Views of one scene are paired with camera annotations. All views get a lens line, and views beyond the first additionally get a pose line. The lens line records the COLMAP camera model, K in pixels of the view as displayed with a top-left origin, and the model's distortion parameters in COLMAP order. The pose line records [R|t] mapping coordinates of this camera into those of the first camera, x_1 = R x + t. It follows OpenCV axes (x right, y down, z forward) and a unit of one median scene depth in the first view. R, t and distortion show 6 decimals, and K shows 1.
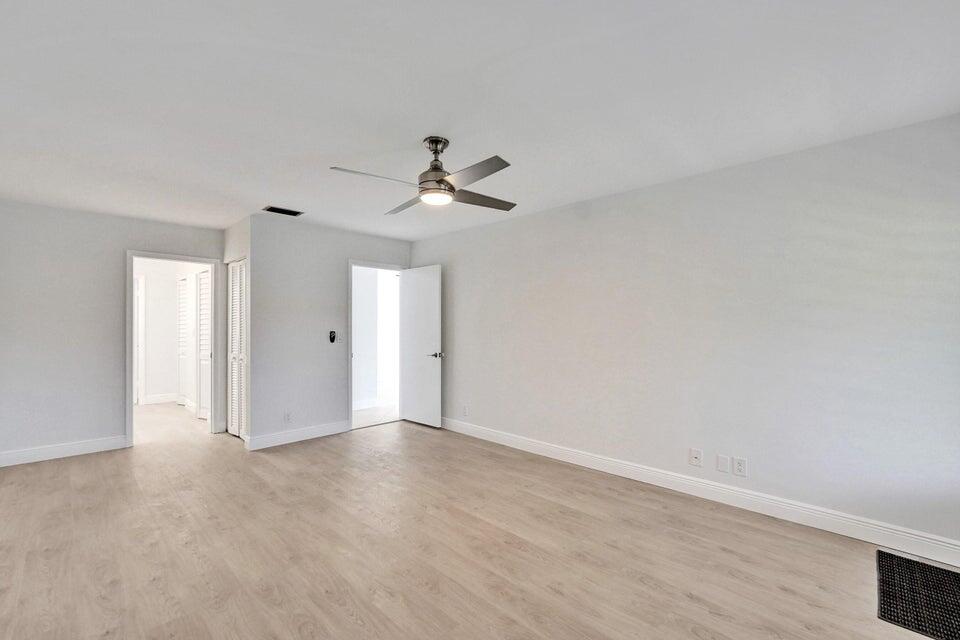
lens RADIAL K [[405.9, 0, 475.9], [0, 405.9, 323.5], [0, 0, 1]] dist [-0.010477, 0.001969]
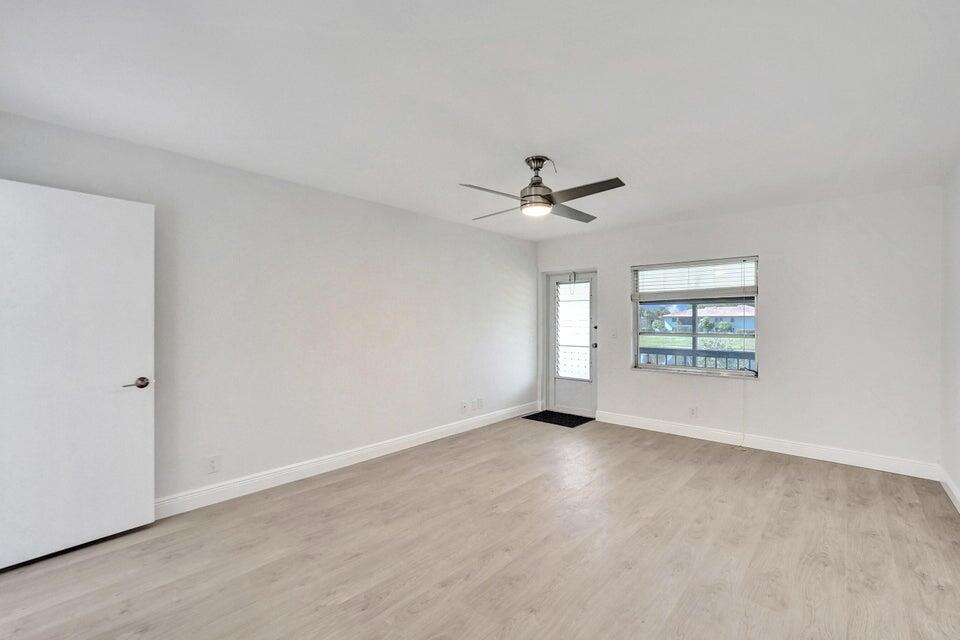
lens RADIAL K [[405.9, 0, 475.8], [0, 405.9, 318.6], [0, 0, 1]] dist [-0.010477, 0.001969]
pose [[-0.024811, 0.001872, 0.999690, -0.959047], [-0.004058, 0.999990, -0.001974, -0.001311], [-0.999684, -0.004106, -0.024803, 0.953309]]
